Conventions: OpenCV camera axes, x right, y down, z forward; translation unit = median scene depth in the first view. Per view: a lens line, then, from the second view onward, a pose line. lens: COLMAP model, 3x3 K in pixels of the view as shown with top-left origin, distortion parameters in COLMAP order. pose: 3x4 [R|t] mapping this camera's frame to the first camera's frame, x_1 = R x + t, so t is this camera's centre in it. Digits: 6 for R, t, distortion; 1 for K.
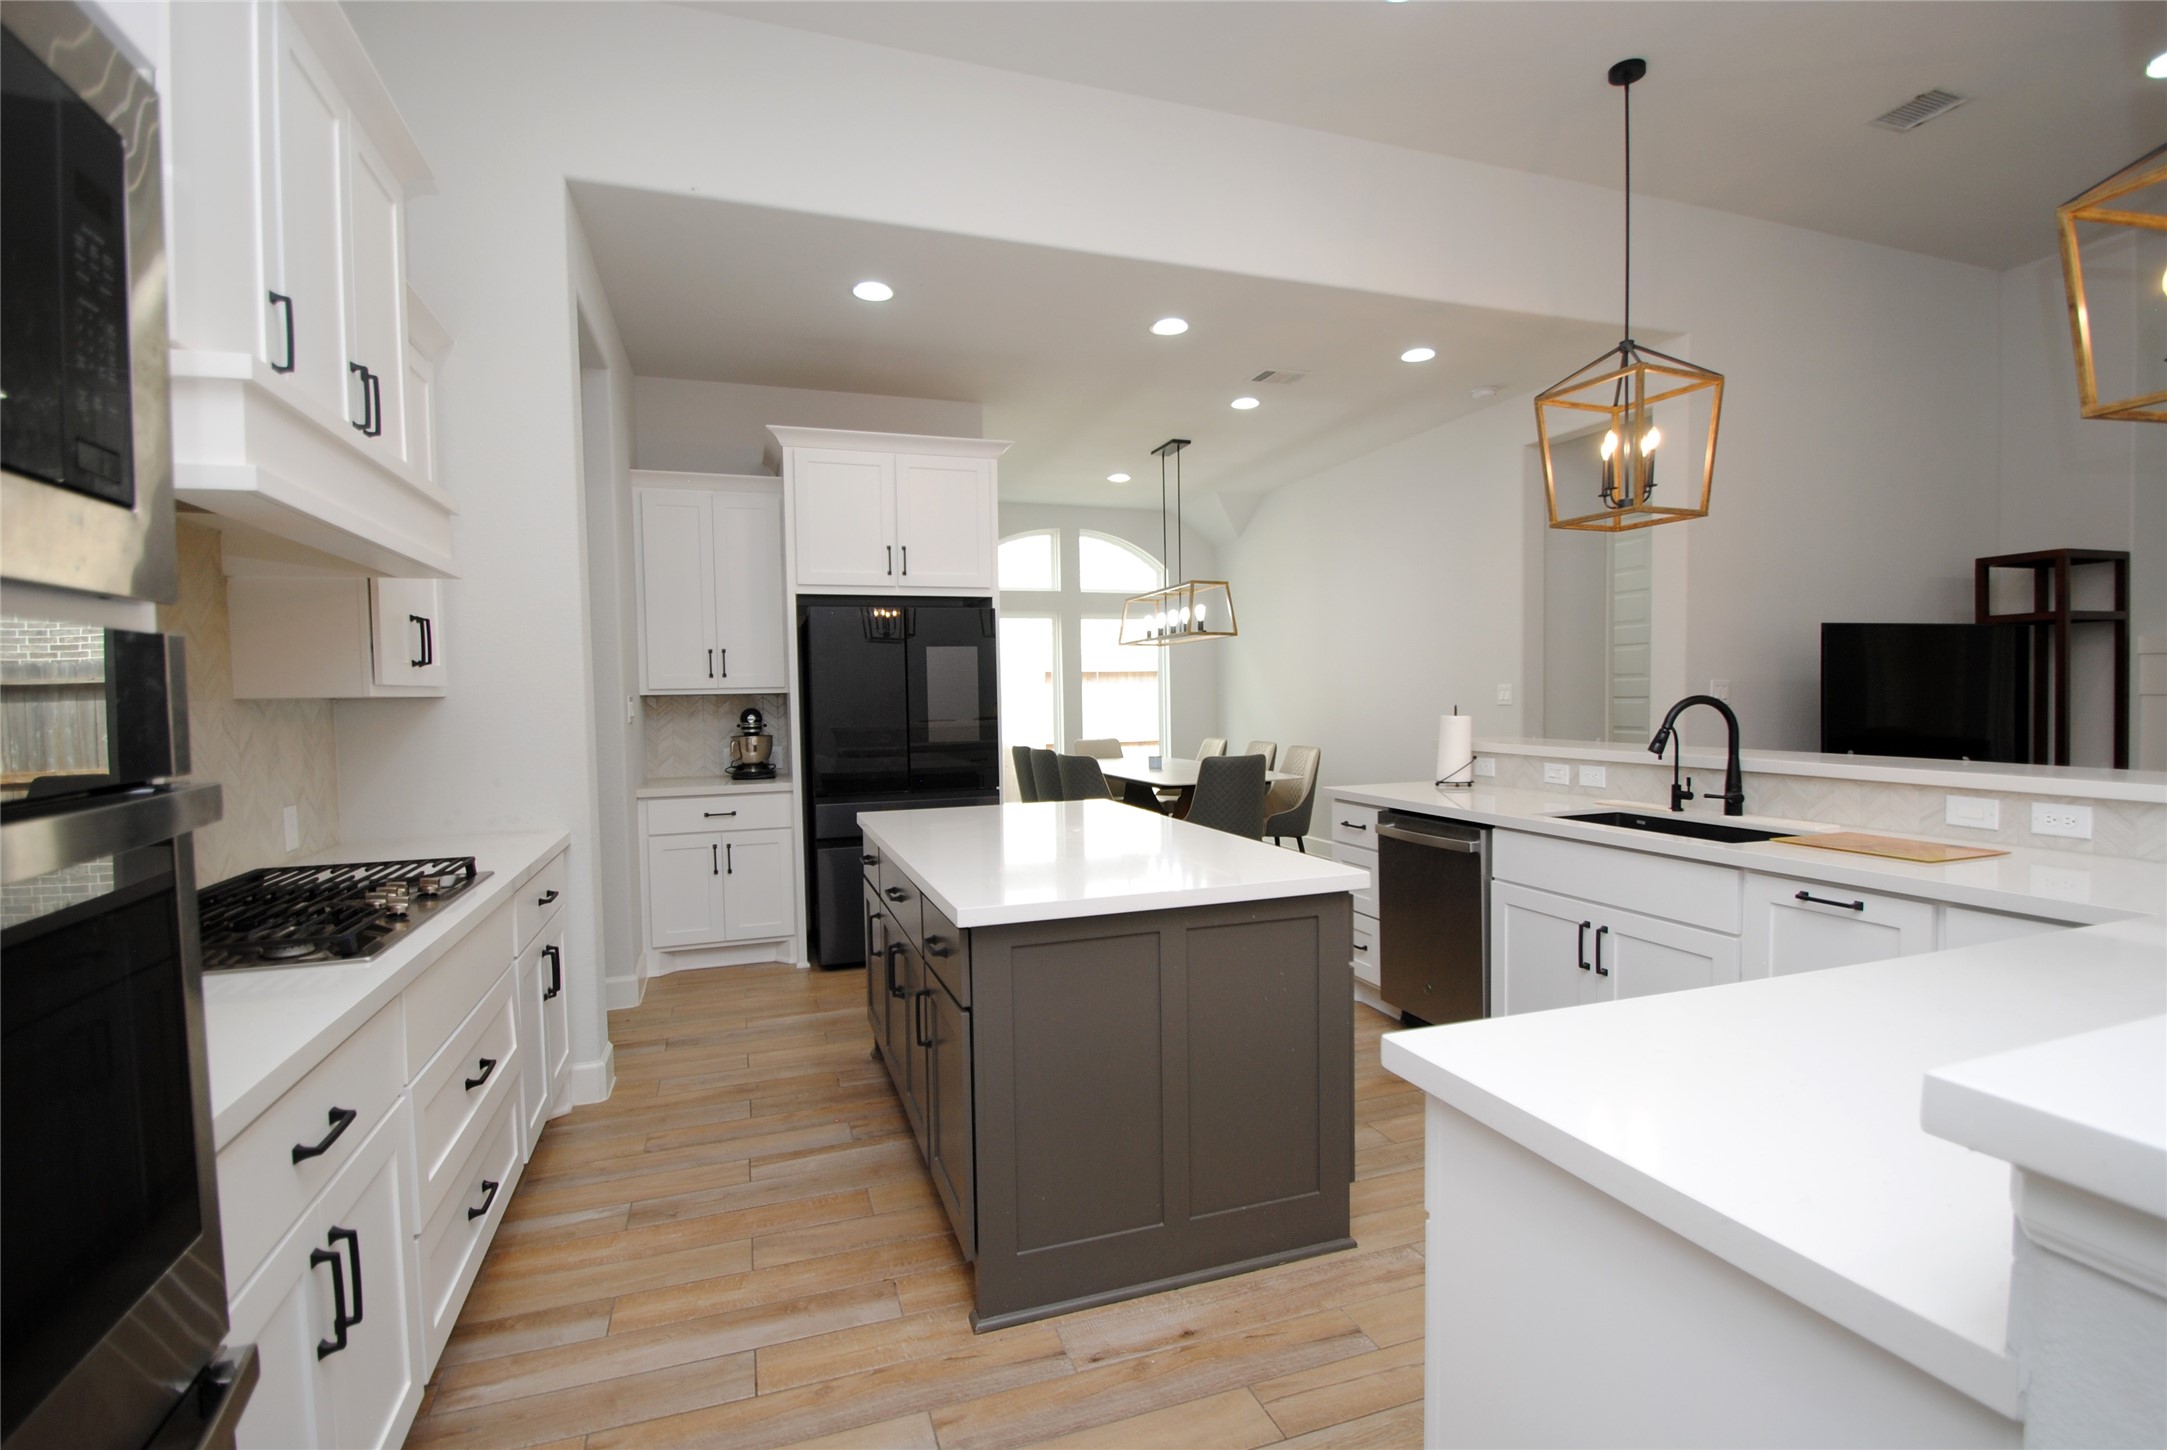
lens RADIAL K [[1008.2, 0, 1092.5], [0, 1008.2, 730.1], [0, 0, 1]] dist [0.003759, -0.012401]
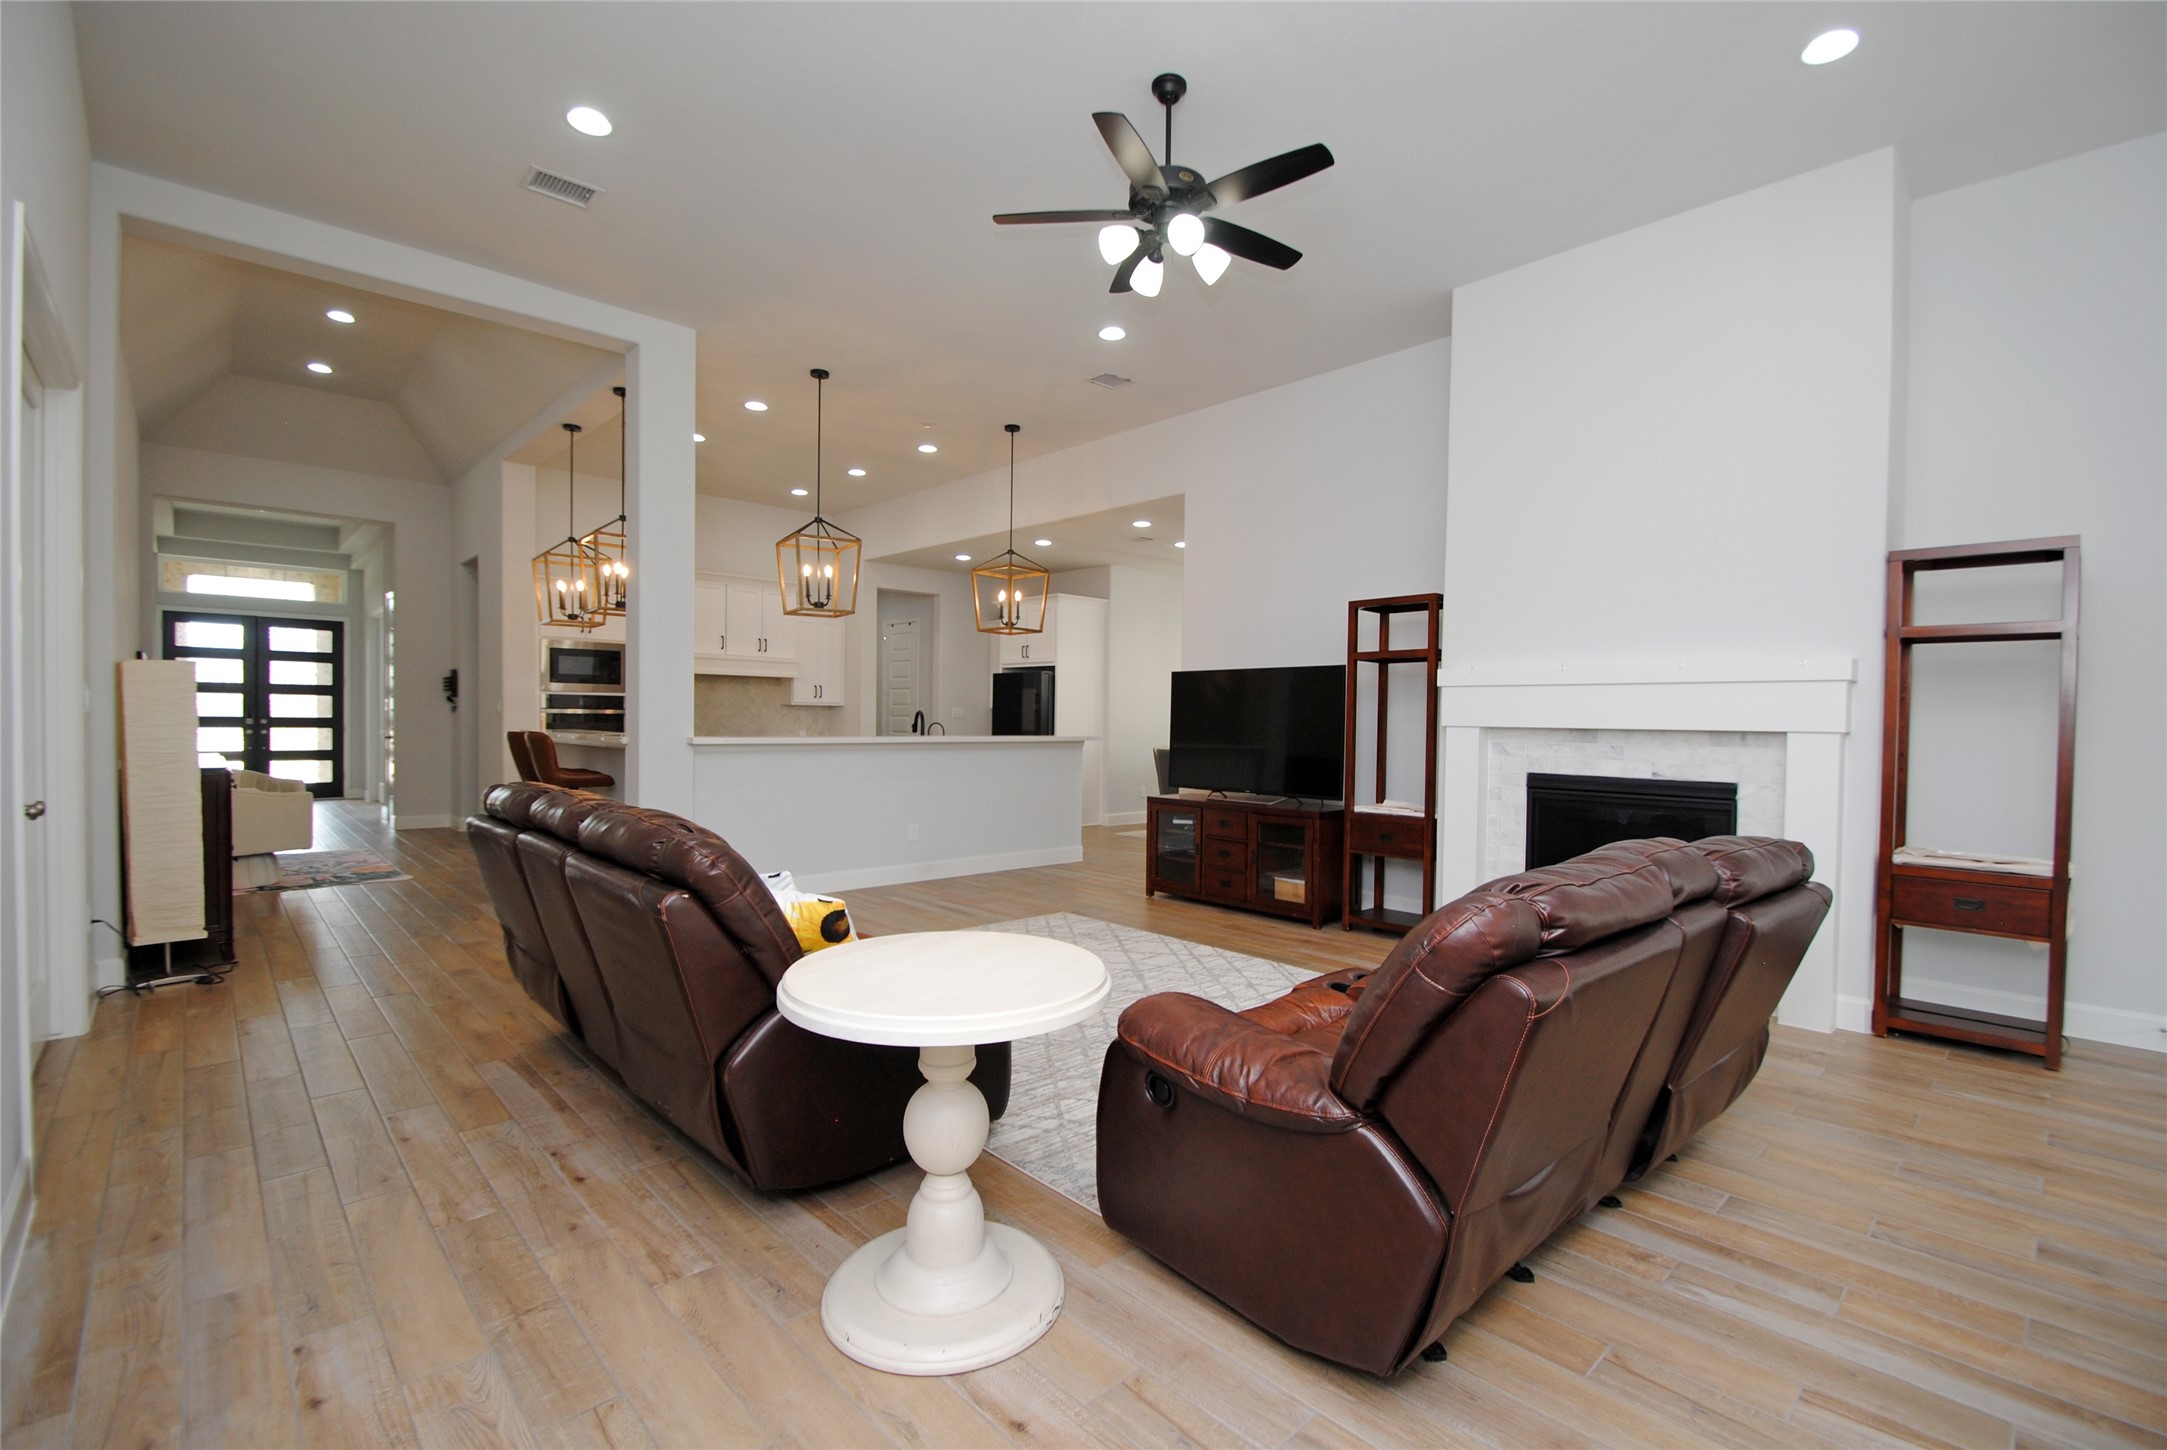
lens RADIAL K [[954.5, 0, 1091.9], [0, 954.5, 730.6], [0, 0, 1]] dist [0.011323, -0.012468]
pose [[0.410029, 0.033154, -0.911470, 2.204658], [-0.056921, 0.998321, 0.010707, -0.023791], [0.910295, 0.047492, 0.411227, 0.291880]]
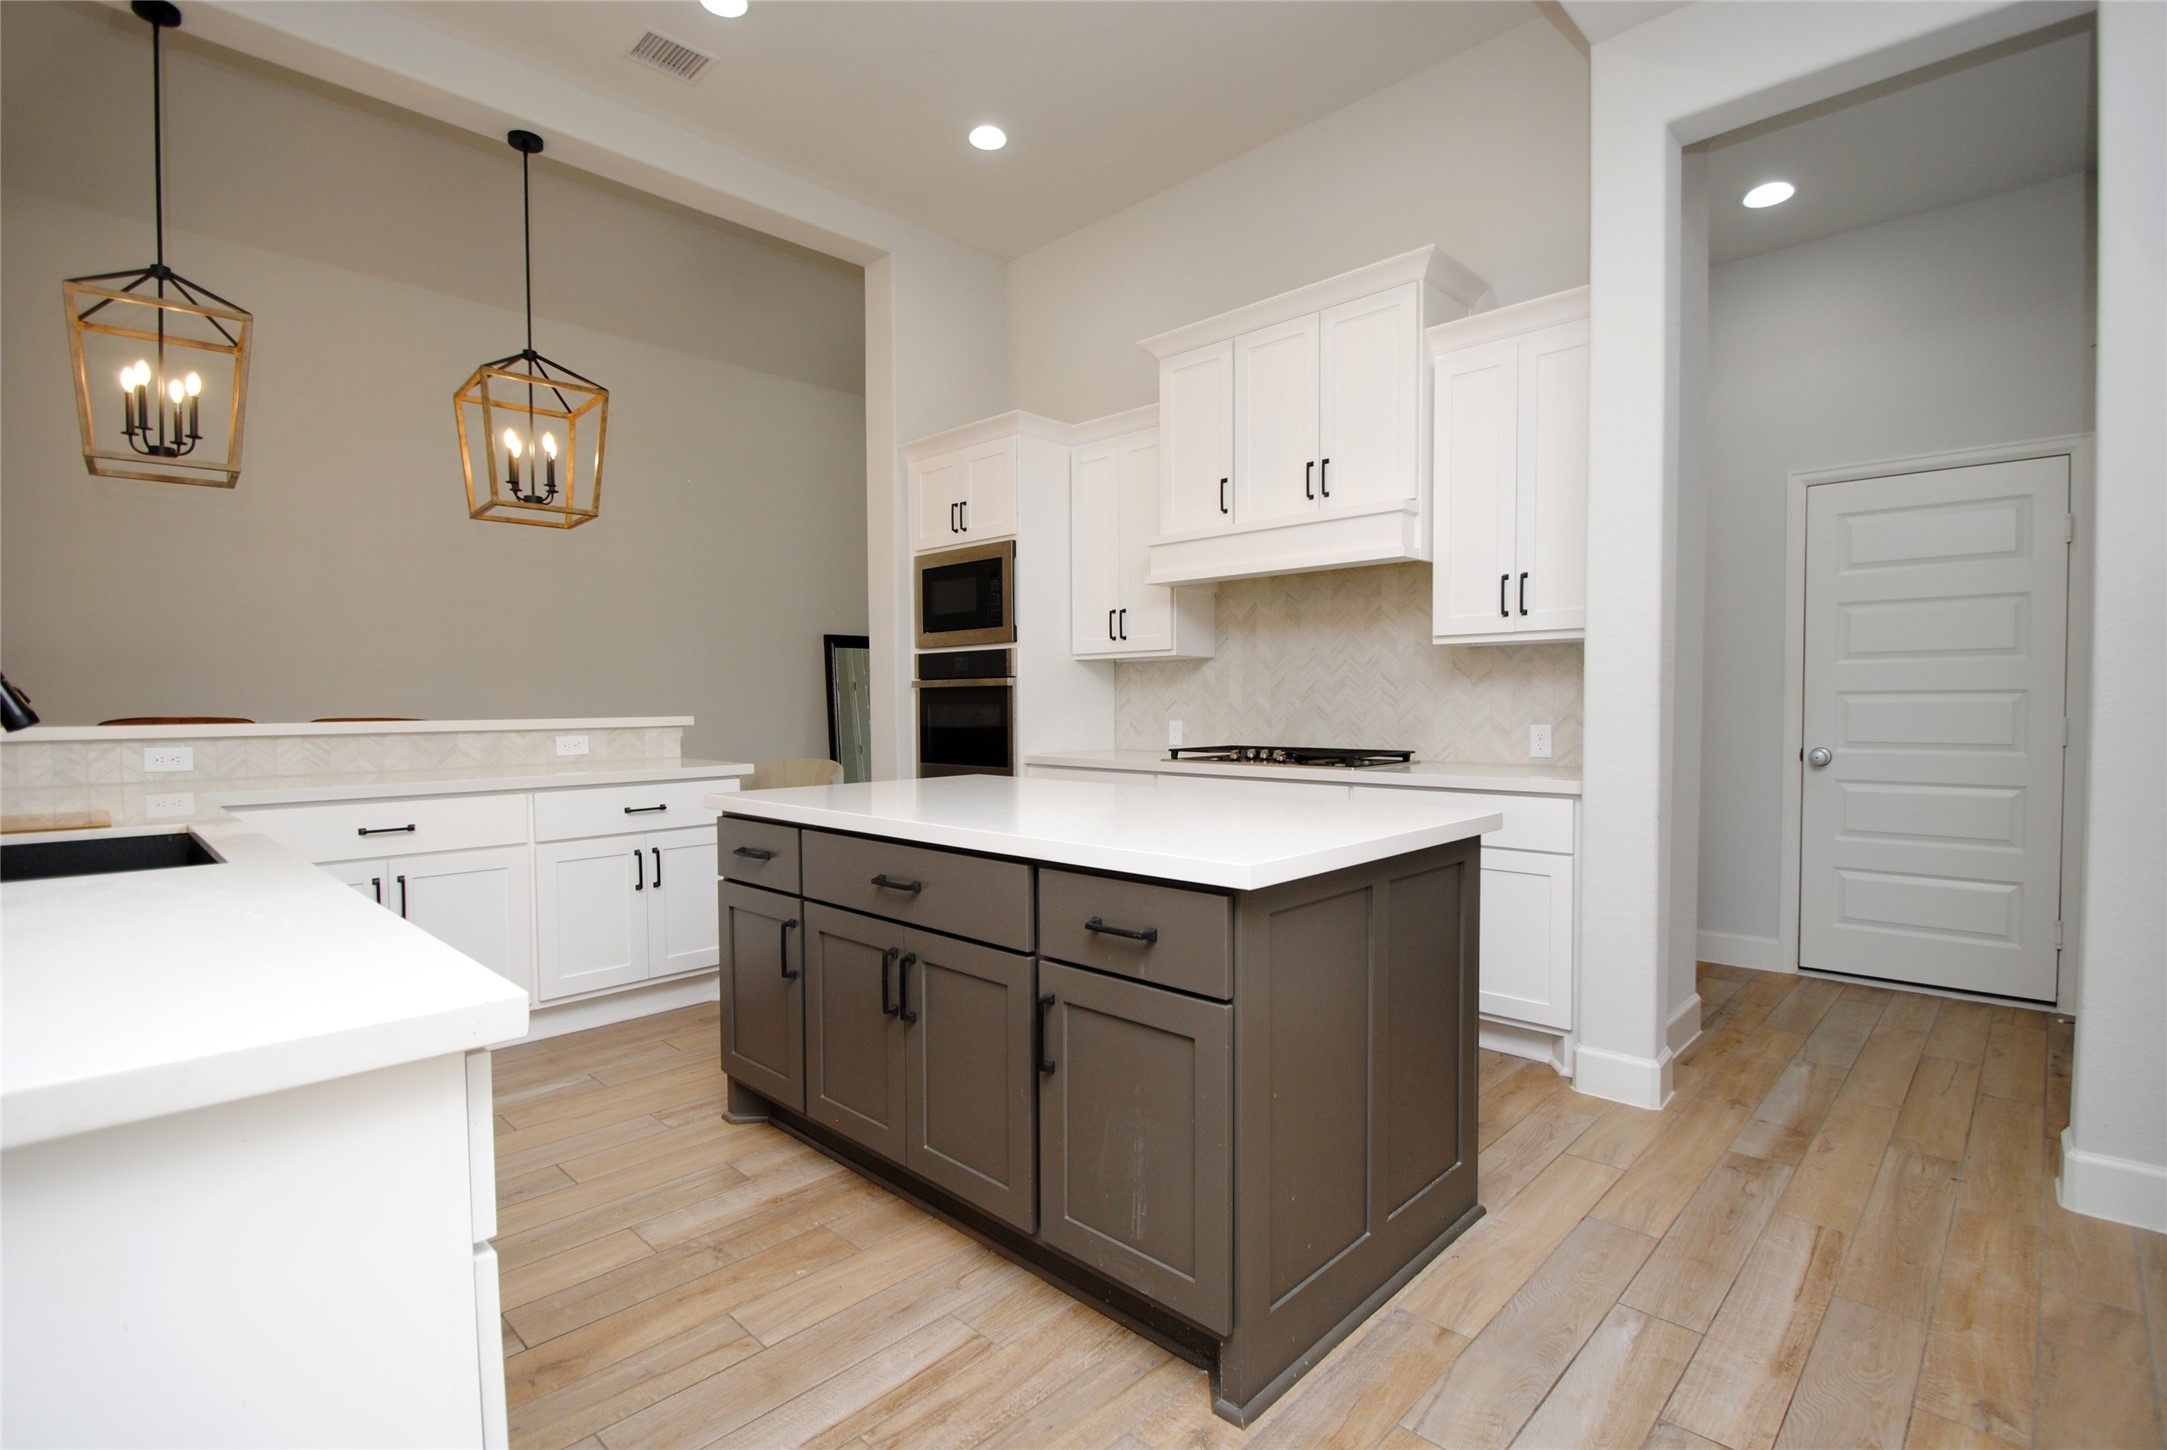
lens RADIAL K [[1008.2, 0, 1094.8], [0, 1008.2, 734.5], [0, 0, 1]] dist [0.003759, -0.012401]
pose [[-0.892073, 0.033876, -0.450620, 0.218762], [-0.001452, 0.996966, 0.077823, -0.010992], [0.451889, 0.070078, -0.889318, 1.239622]]
